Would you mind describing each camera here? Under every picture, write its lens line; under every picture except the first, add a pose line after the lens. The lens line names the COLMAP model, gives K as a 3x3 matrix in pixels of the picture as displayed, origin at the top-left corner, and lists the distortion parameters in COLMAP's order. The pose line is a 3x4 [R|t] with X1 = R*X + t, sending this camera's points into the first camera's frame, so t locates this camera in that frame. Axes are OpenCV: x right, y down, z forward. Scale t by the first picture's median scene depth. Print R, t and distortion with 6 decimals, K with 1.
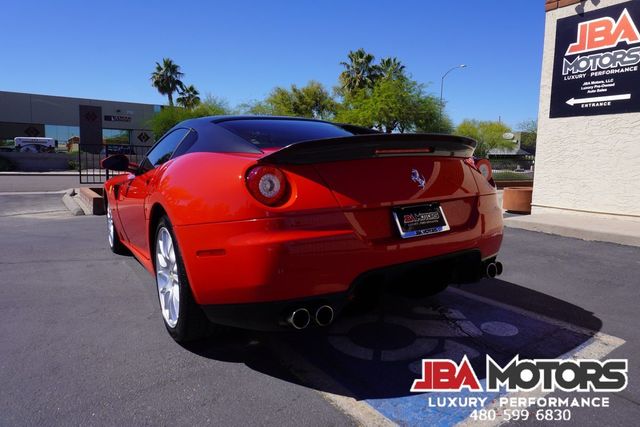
lens RADIAL K [[424.1, 0, 322.7], [0, 424.1, 210.5], [0, 0, 1]] dist [-0.046865, 0.030451]
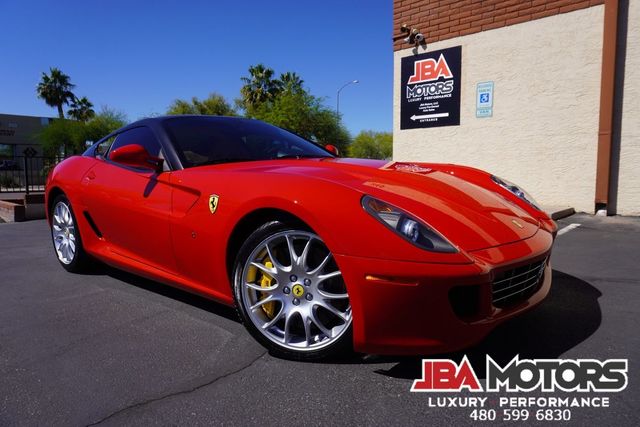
lens RADIAL K [[424.1, 0, 322.3], [0, 424.1, 213.8], [0, 0, 1]] dist [-0.046865, 0.030451]
pose [[0.975554, -0.045903, 0.214913, -0.009242], [0.050153, 0.998638, -0.014362, 0.056867], [-0.213961, 0.024789, 0.976528, -0.269941]]
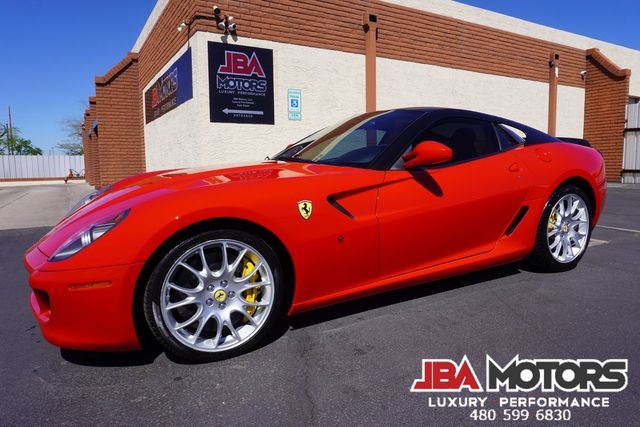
lens RADIAL K [[424.1, 0, 323.4], [0, 424.1, 211.5], [0, 0, 1]] dist [-0.046865, 0.030451]
pose [[0.057684, -0.126694, 0.990263, -0.672056], [0.135797, 0.983691, 0.117942, -0.067790], [-0.989056, 0.127671, 0.073948, 0.626656]]
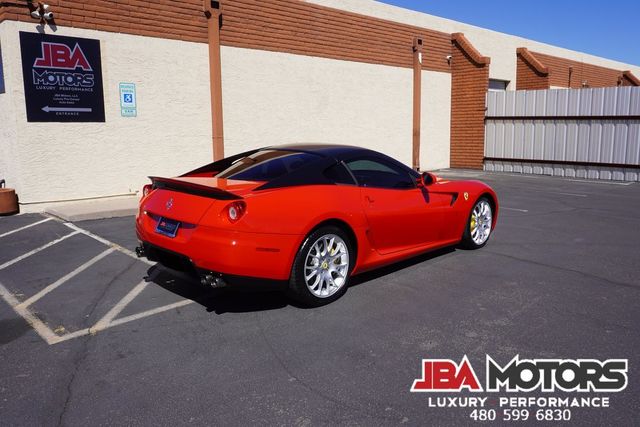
lens RADIAL K [[511.6, 0, 314.8], [0, 511.6, 212.3], [0, 0, 1]] dist [-0.032844, 0.030871]
pose [[-0.153204, -0.167337, 0.973923, -0.896896], [0.128973, 0.973743, 0.187594, -0.144089], [-0.979742, 0.154350, -0.127600, 0.478112]]
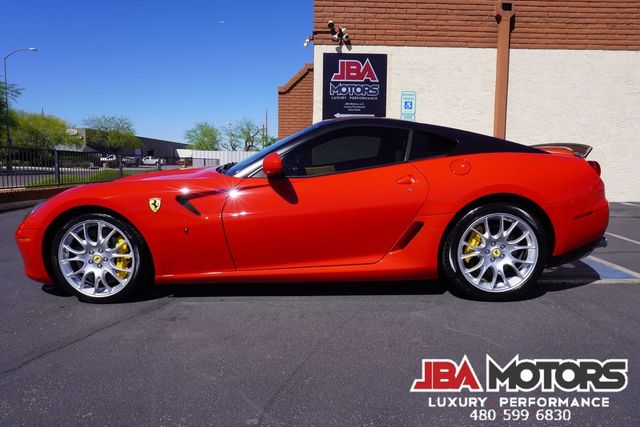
lens RADIAL K [[424.1, 0, 321.8], [0, 424.1, 212.5], [0, 0, 1]] dist [-0.046865, 0.030451]
pose [[0.546677, -0.110603, 0.830006, -0.613274], [0.102172, 0.992642, 0.064980, -0.034835], [-0.831086, 0.049280, 0.553956, 0.270129]]
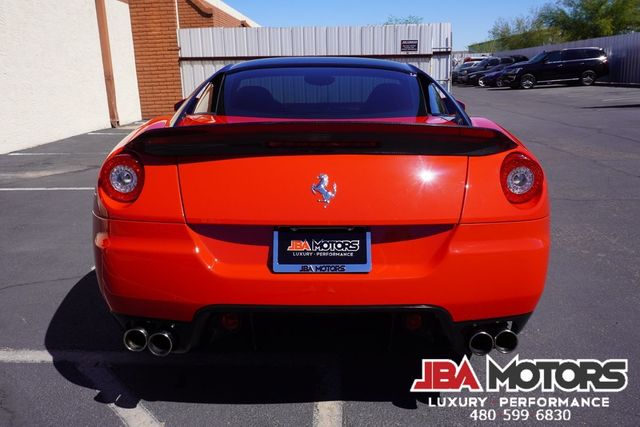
lens RADIAL K [[511.6, 0, 315.4], [0, 511.6, 216.1], [0, 0, 1]] dist [-0.032844, 0.030871]
pose [[-0.805668, -0.145877, 0.574125, -0.348114], [0.089917, 0.927857, 0.361935, -0.131993], [-0.585504, 0.343223, -0.734427, 0.772517]]
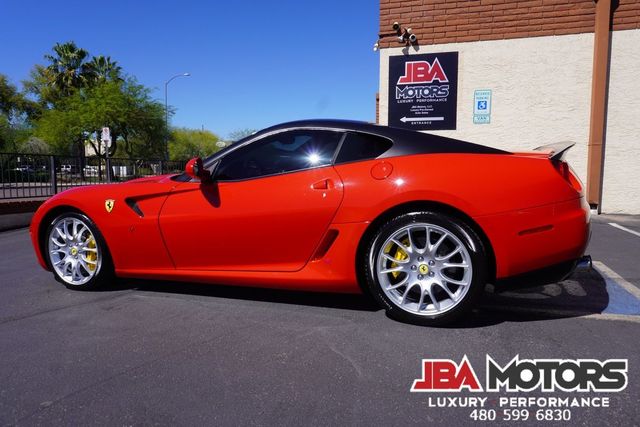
lens RADIAL K [[424.1, 0, 320.9], [0, 424.1, 210.9], [0, 0, 1]] dist [-0.046865, 0.030451]
pose [[0.781929, -0.076697, 0.618631, -0.450876], [0.086794, 0.996131, 0.013794, -0.010597], [-0.617296, 0.042908, 0.785560, 0.112421]]
